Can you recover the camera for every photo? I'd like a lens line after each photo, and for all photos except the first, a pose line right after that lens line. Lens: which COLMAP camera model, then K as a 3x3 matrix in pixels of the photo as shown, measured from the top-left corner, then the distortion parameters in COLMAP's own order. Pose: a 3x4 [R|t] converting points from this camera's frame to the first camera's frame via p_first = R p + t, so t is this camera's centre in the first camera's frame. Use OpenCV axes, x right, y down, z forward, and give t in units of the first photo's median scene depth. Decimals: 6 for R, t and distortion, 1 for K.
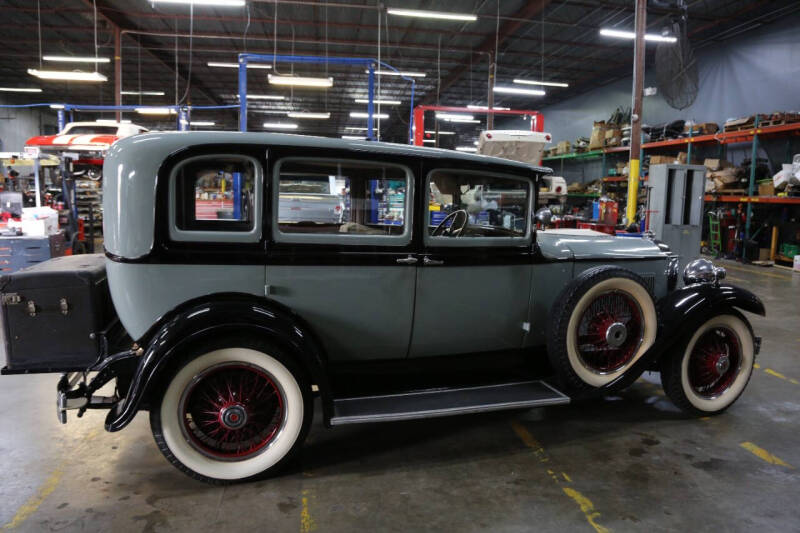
lens RADIAL K [[570.0, 0, 403.4], [0, 570.0, 267.8], [0, 0, 1]] dist [-0.116776, 0.067337]
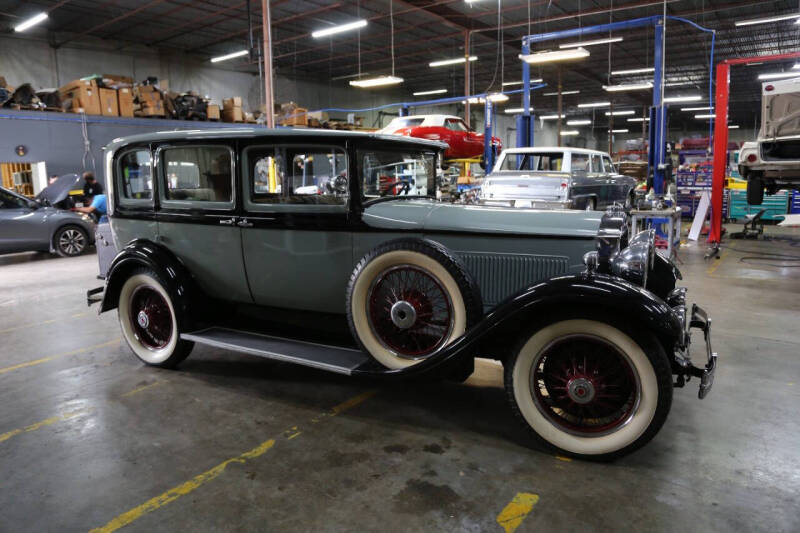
lens RADIAL K [[570.0, 0, 403.4], [0, 570.0, 267.8], [0, 0, 1]] dist [-0.116776, 0.067337]
pose [[0.683591, 0.088808, -0.724442, 1.157286], [-0.065119, 0.996032, 0.060655, -0.013862], [0.726955, 0.005712, 0.686662, 0.420537]]
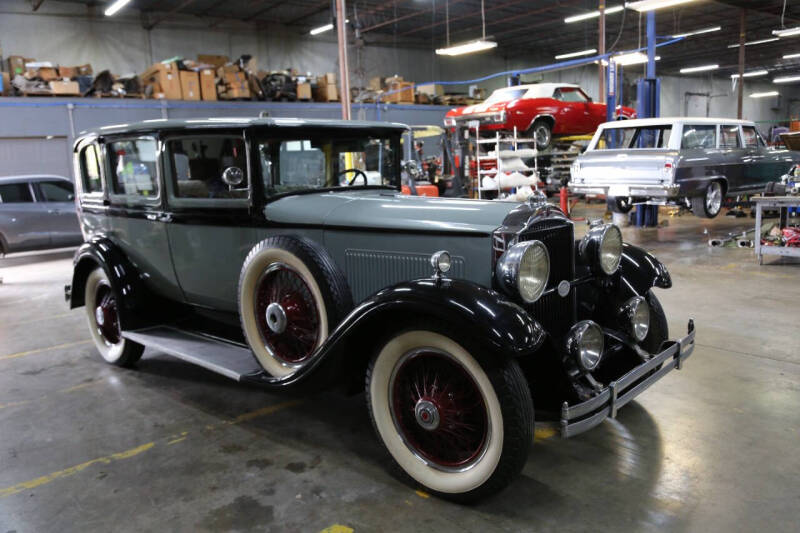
lens RADIAL K [[669.5, 0, 400.0], [0, 669.5, 266.5], [0, 0, 1]] dist [-0.049151, 0.066568]
pose [[0.469028, 0.098560, -0.877666, 1.483926], [-0.062077, 0.994975, 0.078559, -0.053034], [0.880999, 0.017637, 0.472790, 0.776835]]
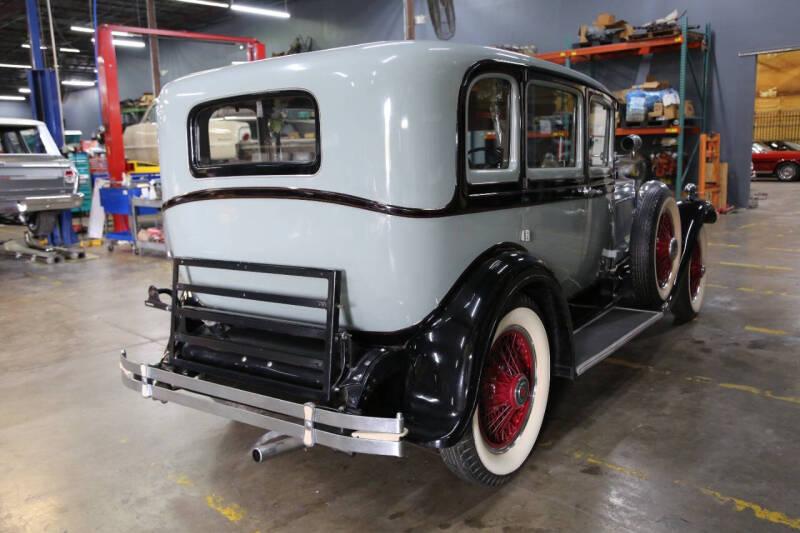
lens RADIAL K [[718.2, 0, 455.8], [0, 718.2, 264.9], [0, 0, 1]] dist [0.088755, 0.003607]
pose [[0.765737, -0.149153, 0.625620, -0.924778], [0.133925, 0.988393, 0.071723, -0.008644], [-0.629056, 0.028866, 0.776824, 0.195109]]
